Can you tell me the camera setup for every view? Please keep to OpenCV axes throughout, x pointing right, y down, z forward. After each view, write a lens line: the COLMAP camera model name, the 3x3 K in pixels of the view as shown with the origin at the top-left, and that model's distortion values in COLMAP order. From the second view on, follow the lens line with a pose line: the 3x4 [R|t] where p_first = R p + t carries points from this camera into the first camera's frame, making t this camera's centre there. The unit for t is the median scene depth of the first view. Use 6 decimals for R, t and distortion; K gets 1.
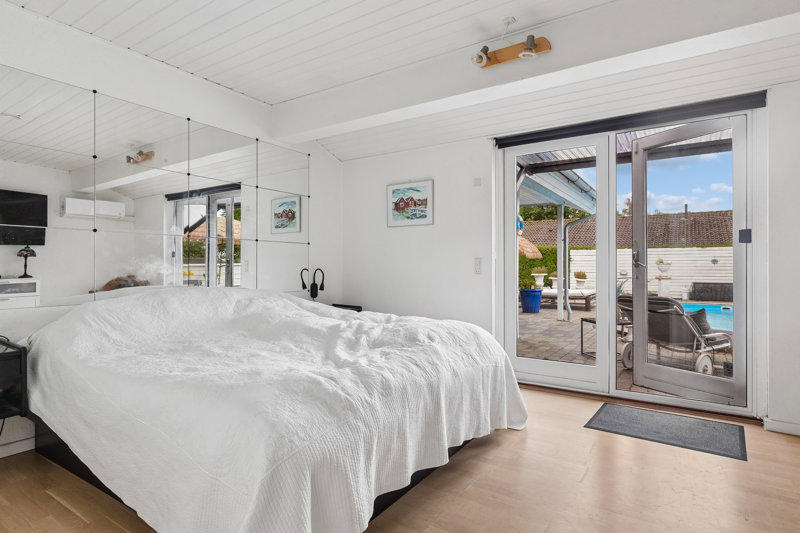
lens RADIAL K [[437.3, 0, 399.3], [0, 437.3, 266.3], [0, 0, 1]] dist [0.005222, -0.000404]
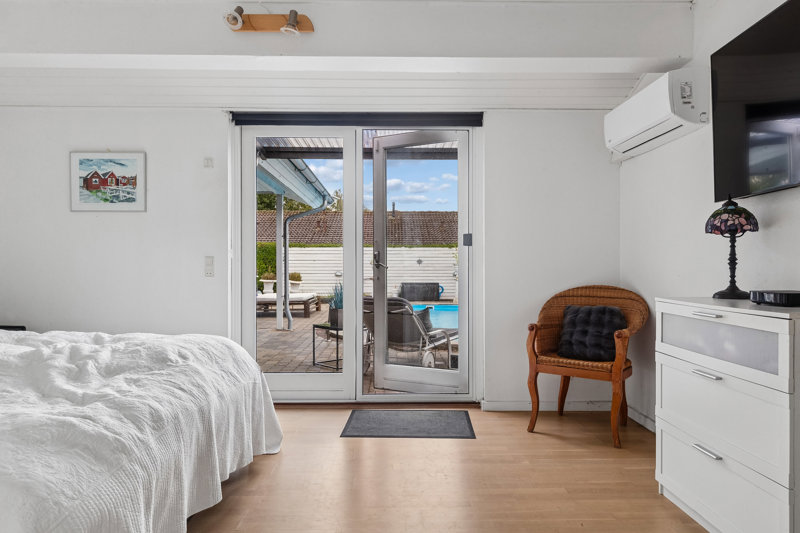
lens RADIAL K [[548.2, 0, 399.1], [0, 548.2, 267.2], [0, 0, 1]] dist [0.008315, -0.000195]
pose [[0.824021, -0.000342, 0.566559, -0.142164], [-0.000417, 0.999999, 0.001210, -0.001139], [-0.566559, -0.001233, 0.824020, -0.046275]]
